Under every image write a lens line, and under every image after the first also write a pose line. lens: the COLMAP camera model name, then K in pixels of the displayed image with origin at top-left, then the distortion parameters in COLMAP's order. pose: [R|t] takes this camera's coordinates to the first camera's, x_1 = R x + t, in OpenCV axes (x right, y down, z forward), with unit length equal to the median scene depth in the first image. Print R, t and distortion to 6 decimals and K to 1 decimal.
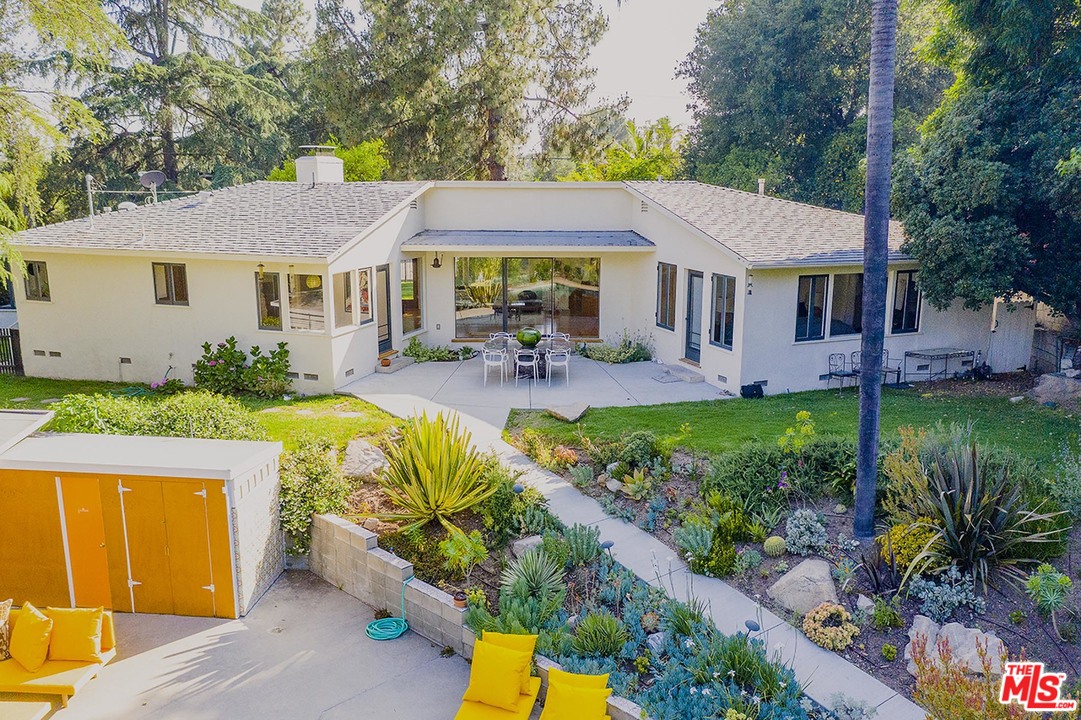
lens RADIAL K [[909.7, 0, 526.3], [0, 909.7, 357.1], [0, 0, 1]] dist [0.000276, 0.012670]
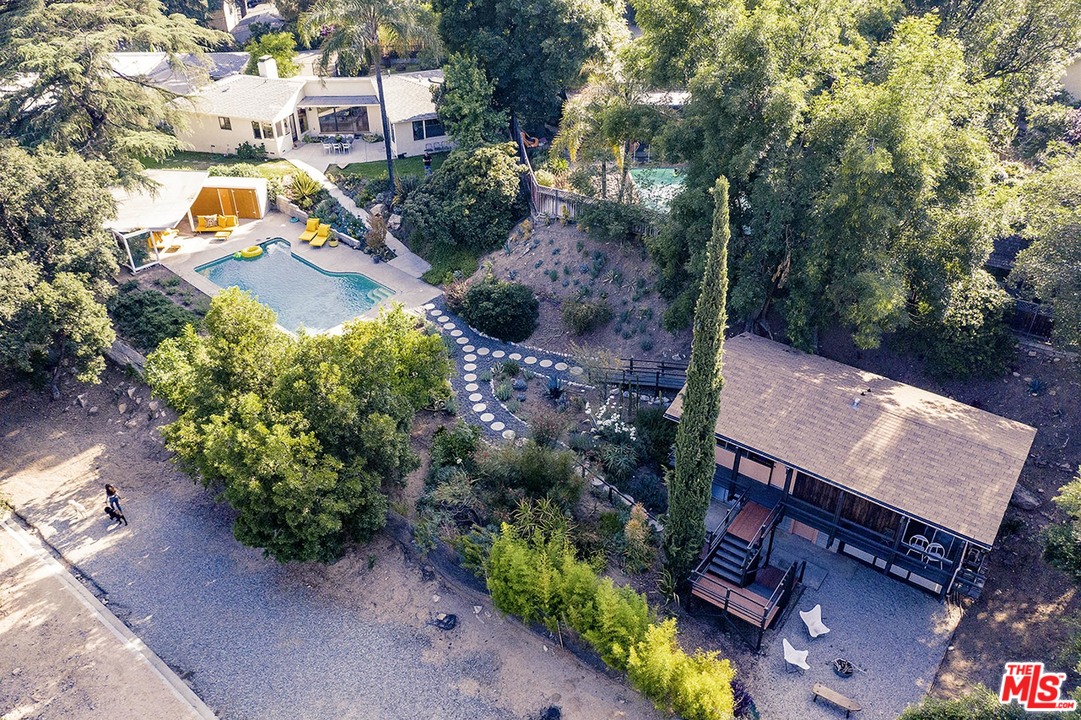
lens RADIAL K [[909.7, 0, 526.3], [0, 909.7, 357.1], [0, 0, 1]] dist [0.000276, 0.012670]
pose [[0.999775, -0.019639, 0.008042, 0.827713], [0.015419, 0.932596, 0.360593, -0.594573], [-0.014582, -0.360388, 0.932689, -3.034582]]
